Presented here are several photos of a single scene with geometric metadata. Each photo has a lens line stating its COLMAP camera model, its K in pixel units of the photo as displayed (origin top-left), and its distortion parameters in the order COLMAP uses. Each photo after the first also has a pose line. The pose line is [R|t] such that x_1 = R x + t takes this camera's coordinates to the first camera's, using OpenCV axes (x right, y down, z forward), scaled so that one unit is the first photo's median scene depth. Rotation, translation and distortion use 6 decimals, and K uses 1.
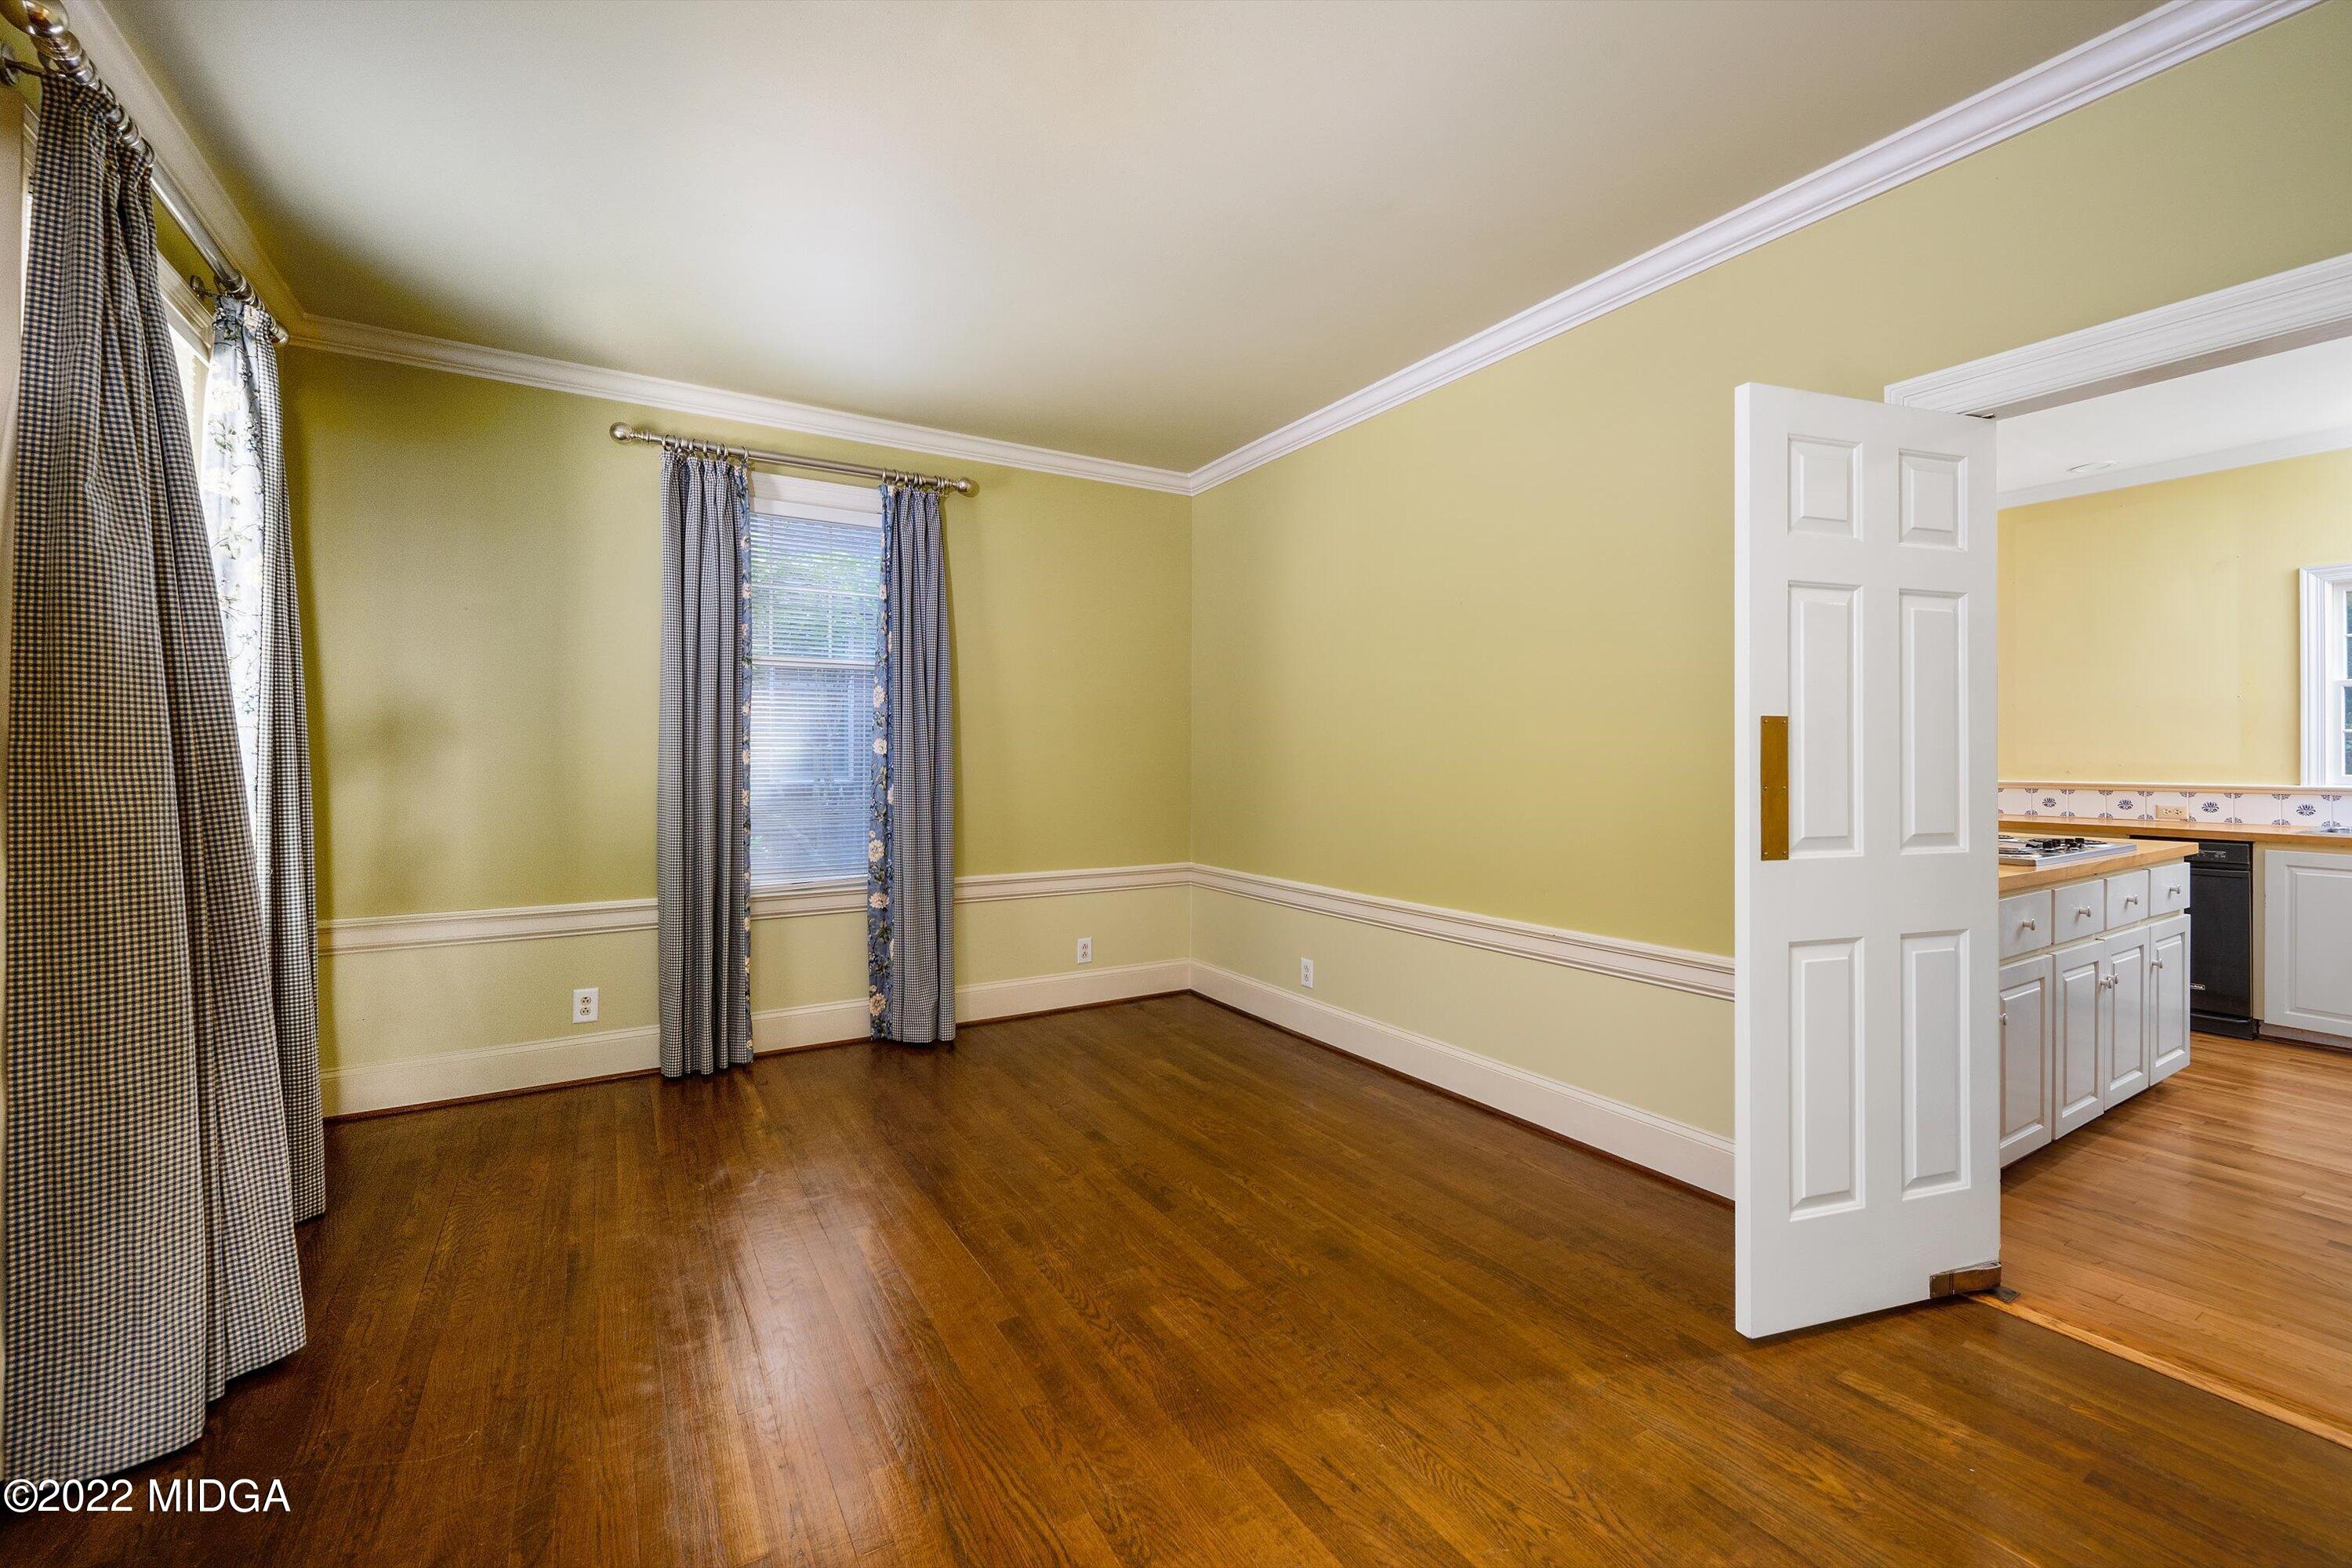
lens RADIAL K [[941.2, 0, 1177.1], [0, 941.2, 771.5], [0, 0, 1]] dist [-0.001227, -0.000980]
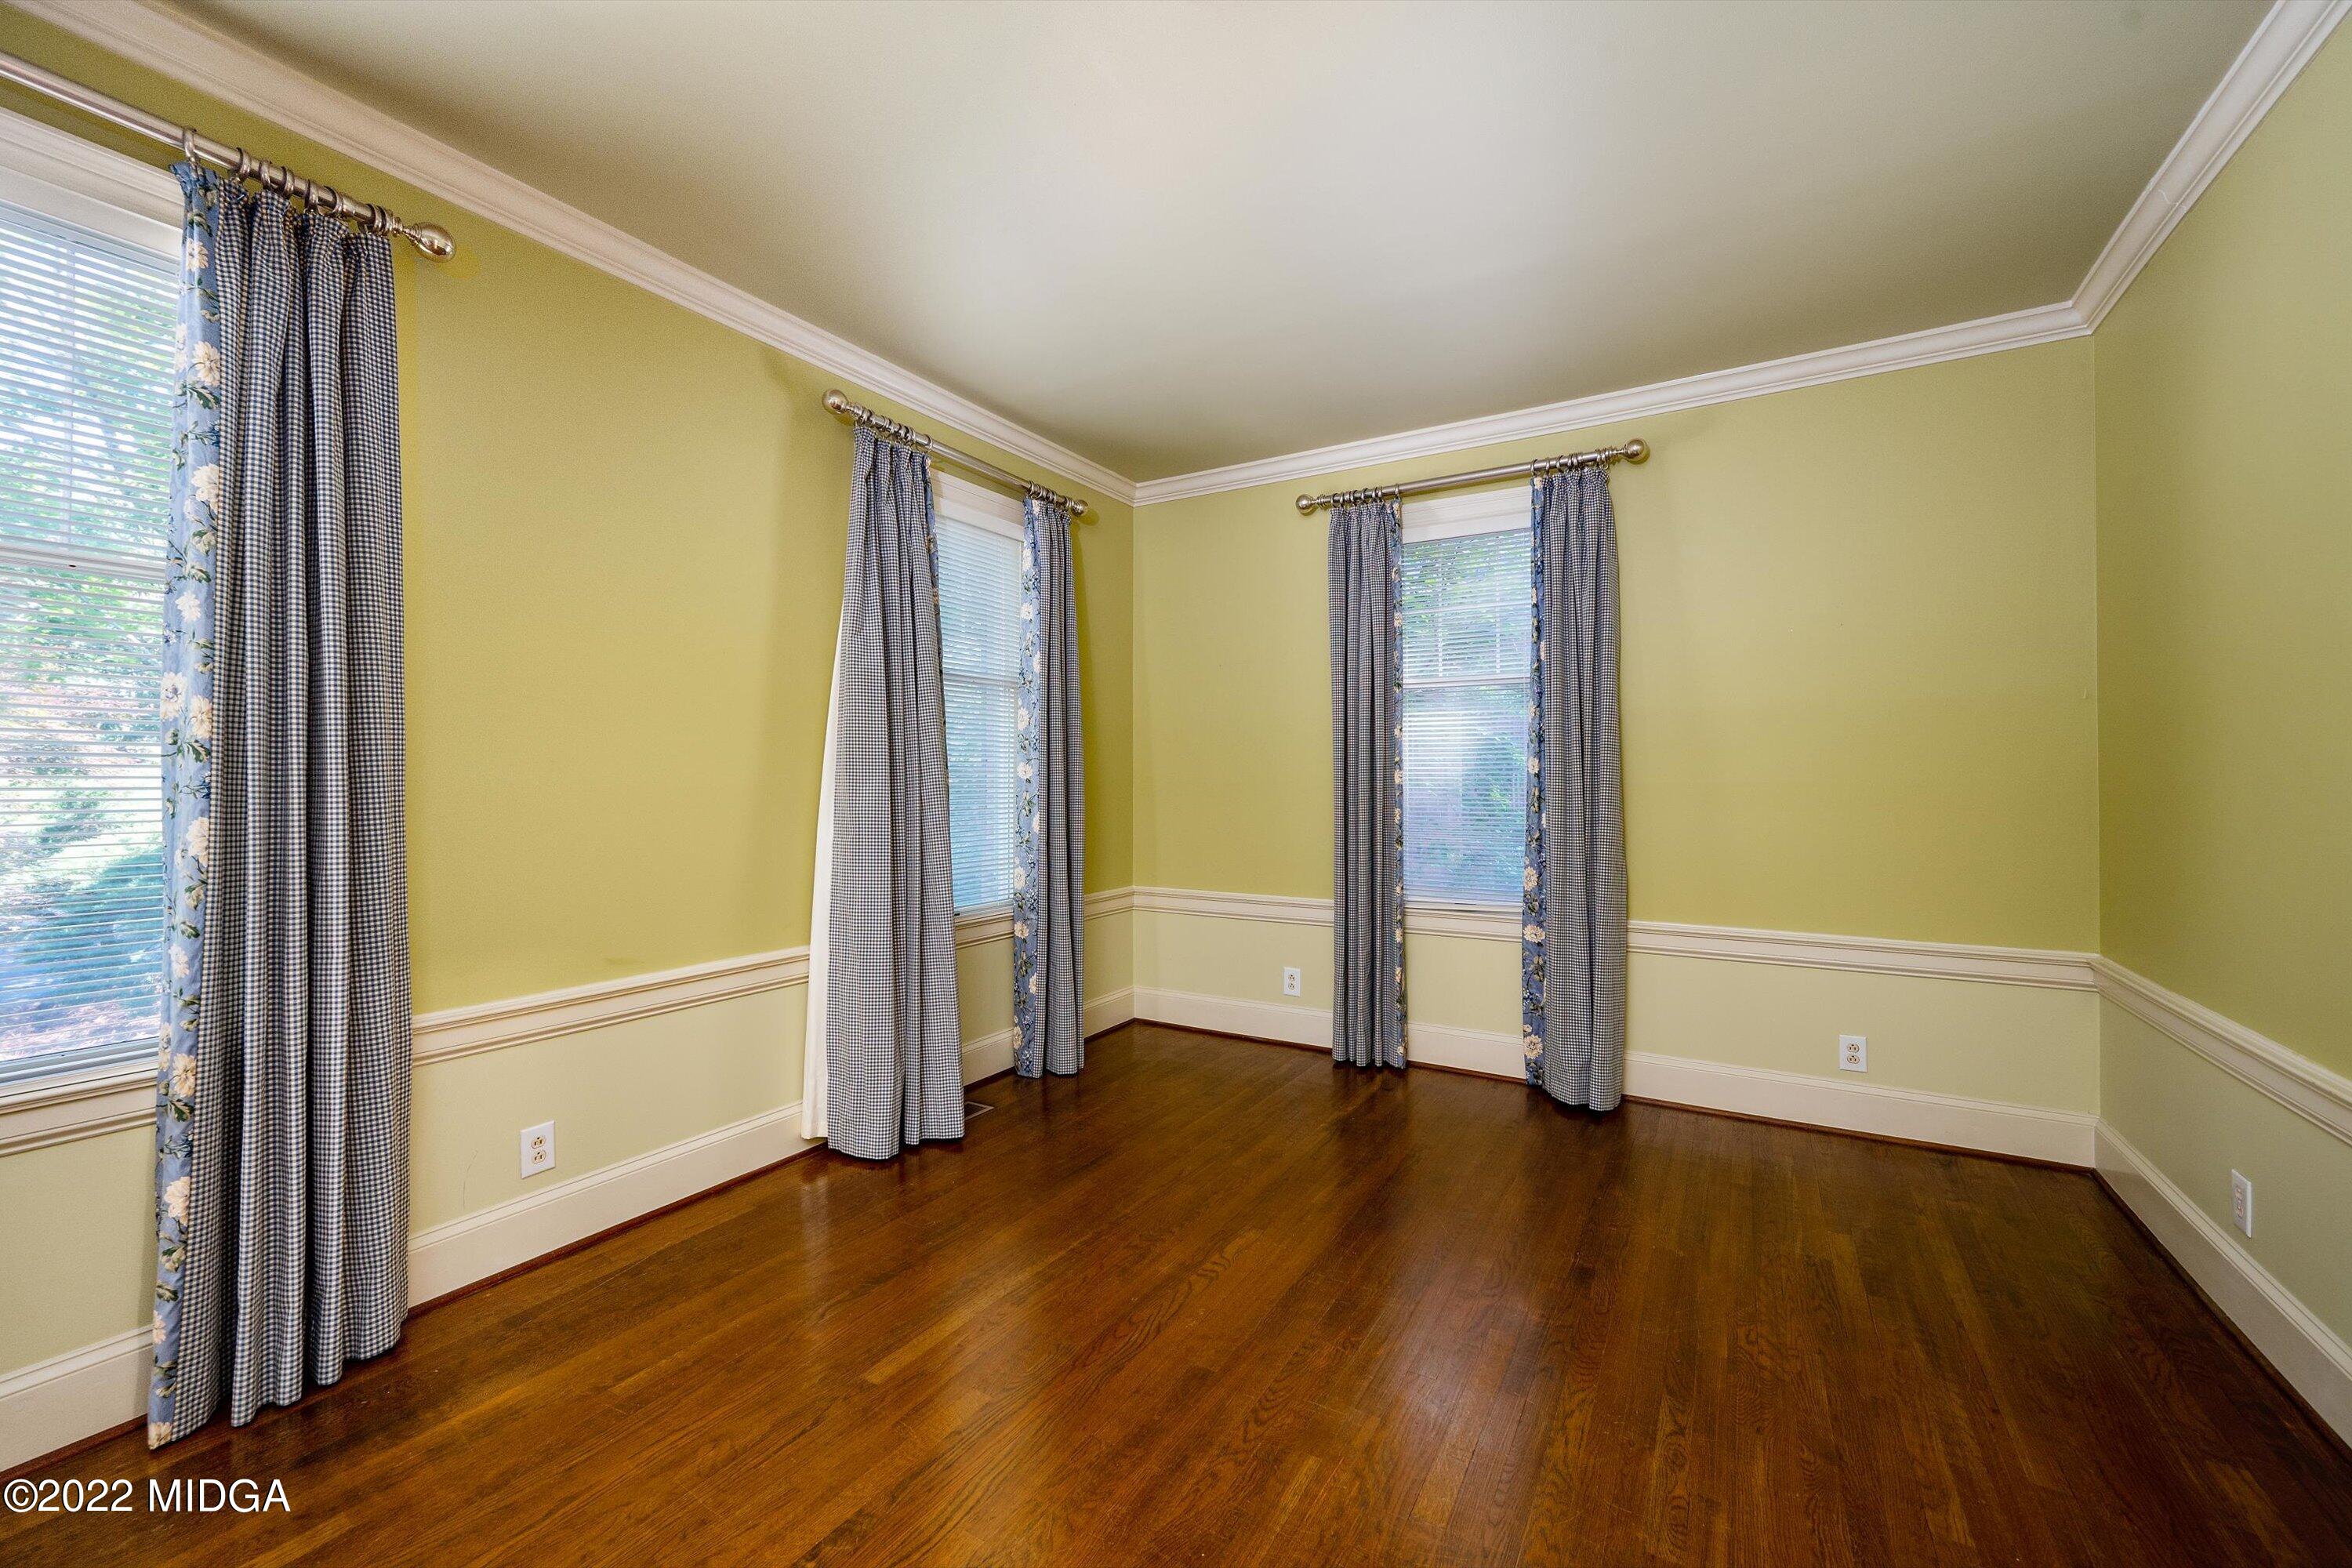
lens RADIAL K [[941.2, 0, 1177.0], [0, 941.2, 777.6], [0, 0, 1]] dist [-0.001227, -0.000980]
pose [[0.467598, 0.001551, -0.883940, 0.333760], [-0.011329, 0.999927, -0.004238, -0.006534], [0.883869, 0.011996, 0.467581, 0.268162]]
